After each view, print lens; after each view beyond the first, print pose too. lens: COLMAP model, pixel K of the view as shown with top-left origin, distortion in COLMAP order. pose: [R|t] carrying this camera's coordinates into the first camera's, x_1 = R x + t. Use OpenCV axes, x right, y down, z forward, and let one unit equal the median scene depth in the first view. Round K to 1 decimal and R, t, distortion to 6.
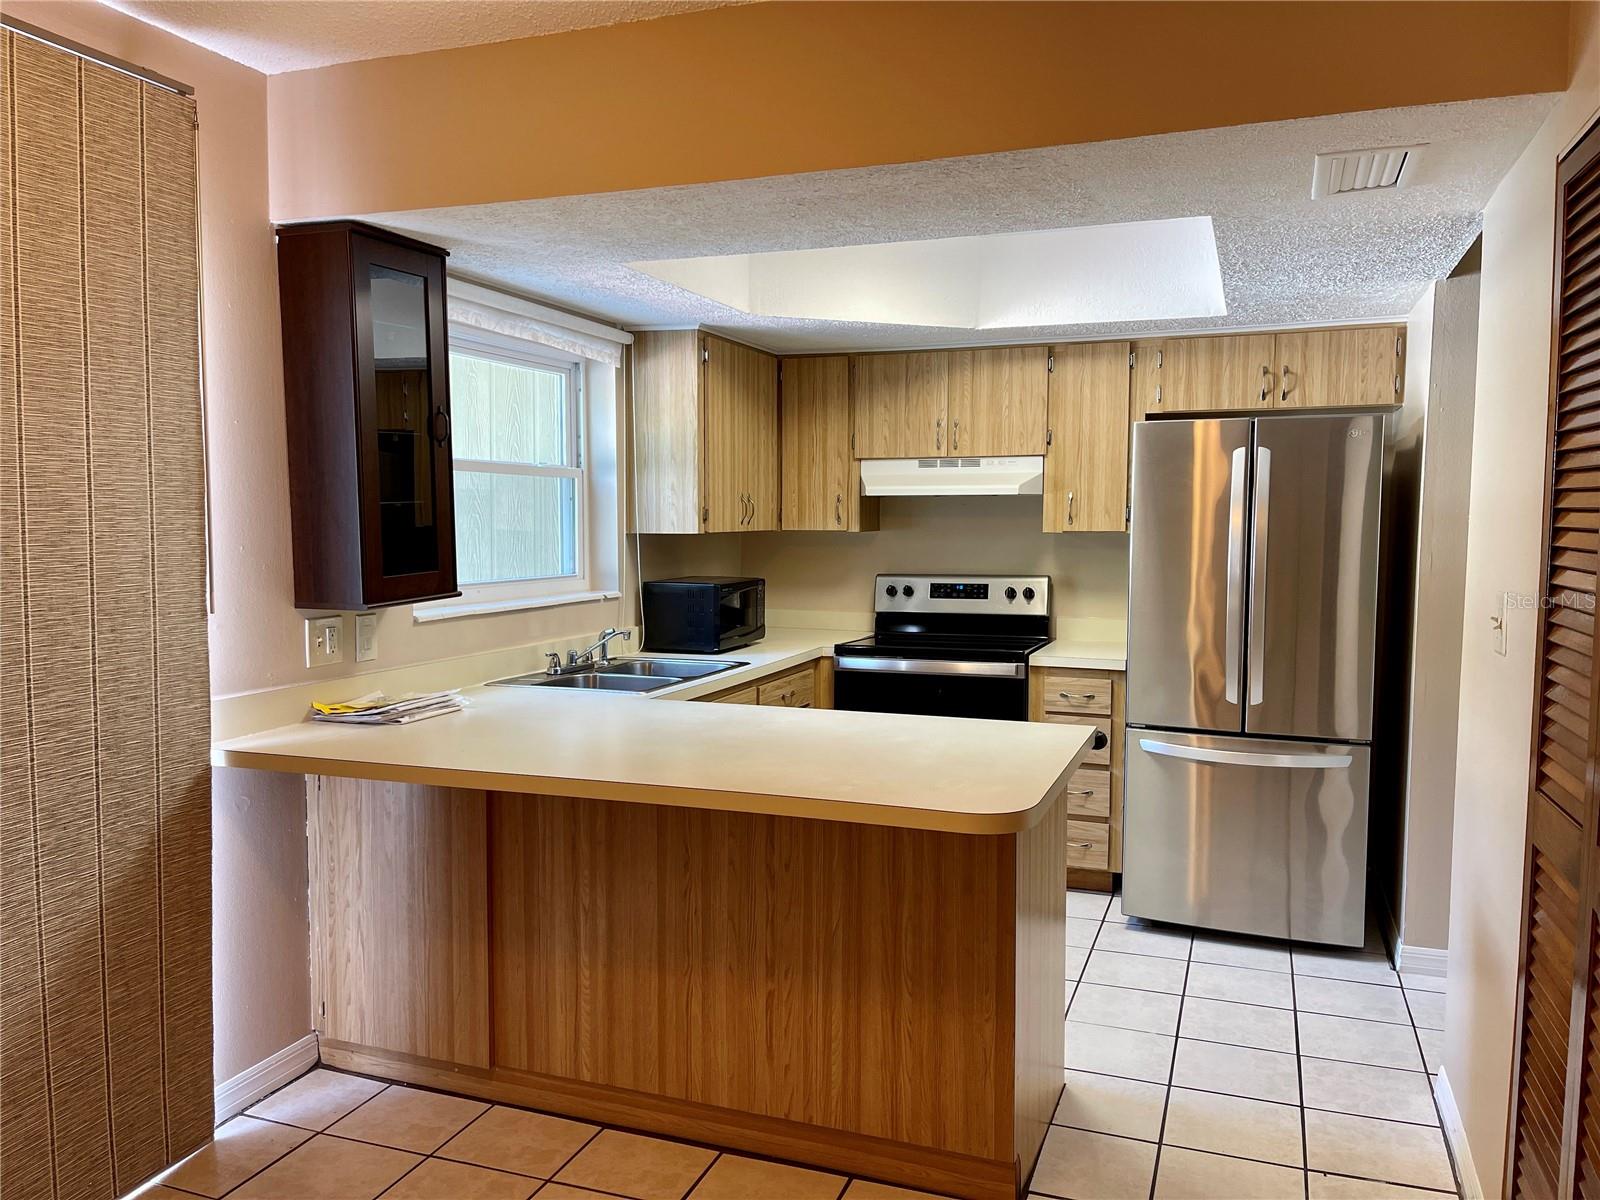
lens RADIAL K [[1213.2, 0, 800.0], [0, 1213.2, 600.0], [0, 0, 1]] dist [-0.004458, -0.011082]
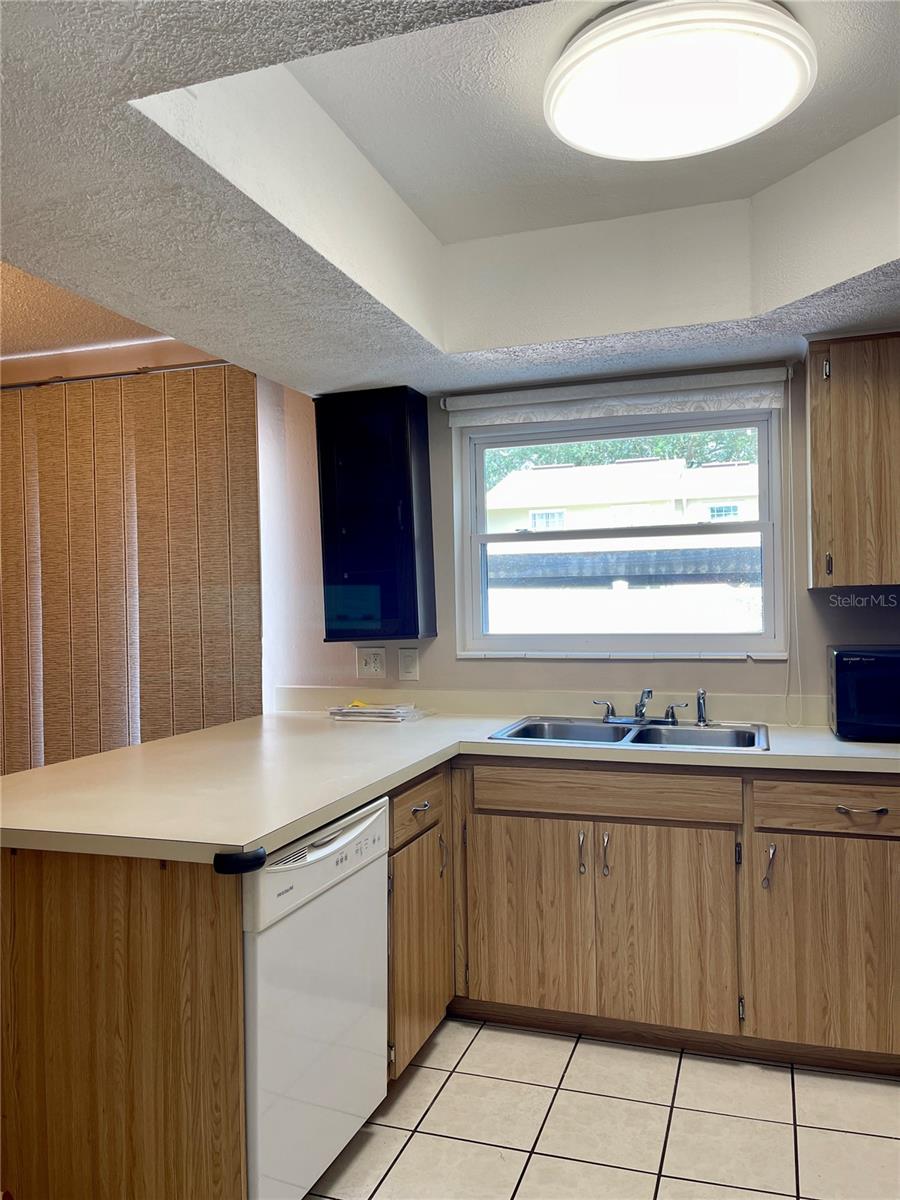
lens RADIAL K [[909.9, 0, 450.0], [0, 909.9, 600.0], [0, 0, 1]] dist [-0.004458, -0.011082]
pose [[0.025474, 0.009191, -0.999633, 0.931375], [-0.046680, 0.998878, 0.007994, -0.072806], [0.998585, 0.046459, 0.025875, 1.302980]]
